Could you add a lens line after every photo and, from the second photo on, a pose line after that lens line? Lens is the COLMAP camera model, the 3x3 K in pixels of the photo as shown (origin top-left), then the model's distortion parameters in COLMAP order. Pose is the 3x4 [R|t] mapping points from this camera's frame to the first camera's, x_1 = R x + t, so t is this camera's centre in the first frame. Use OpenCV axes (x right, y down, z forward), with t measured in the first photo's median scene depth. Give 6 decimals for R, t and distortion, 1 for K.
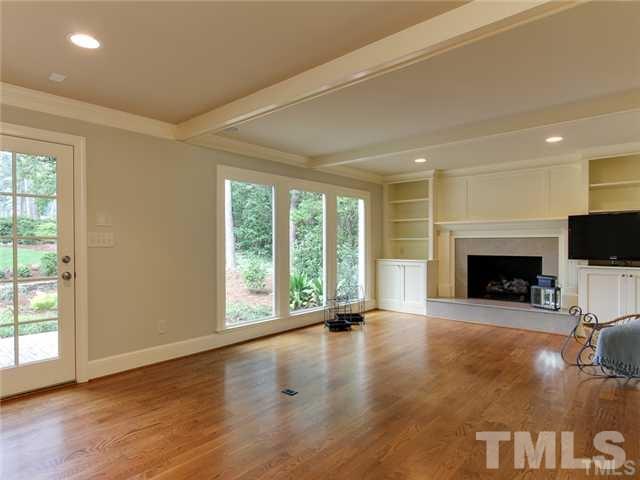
lens RADIAL K [[374.0, 0, 320.0], [0, 374.0, 240.0], [0, 0, 1]] dist [0.001380, 0.000874]
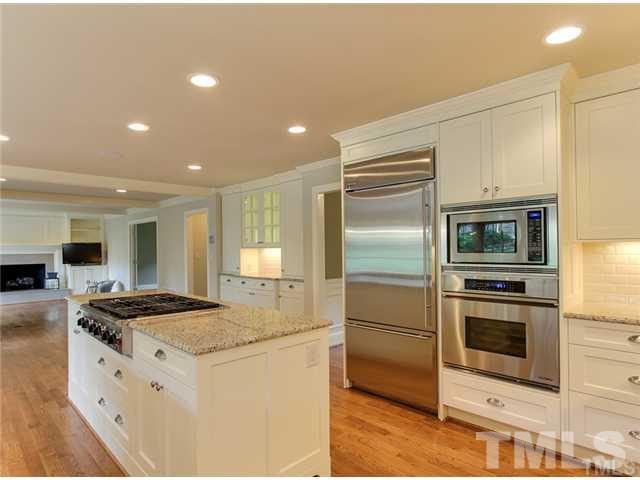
lens RADIAL K [[374.0, 0, 320.0], [0, 374.0, 240.0], [0, 0, 1]] dist [0.001380, 0.000874]
pose [[0.071980, 0.019842, 0.997209, -1.308320], [0.011224, 0.999723, -0.020702, -0.023663], [-0.997343, 0.012683, 0.071738, -0.591436]]
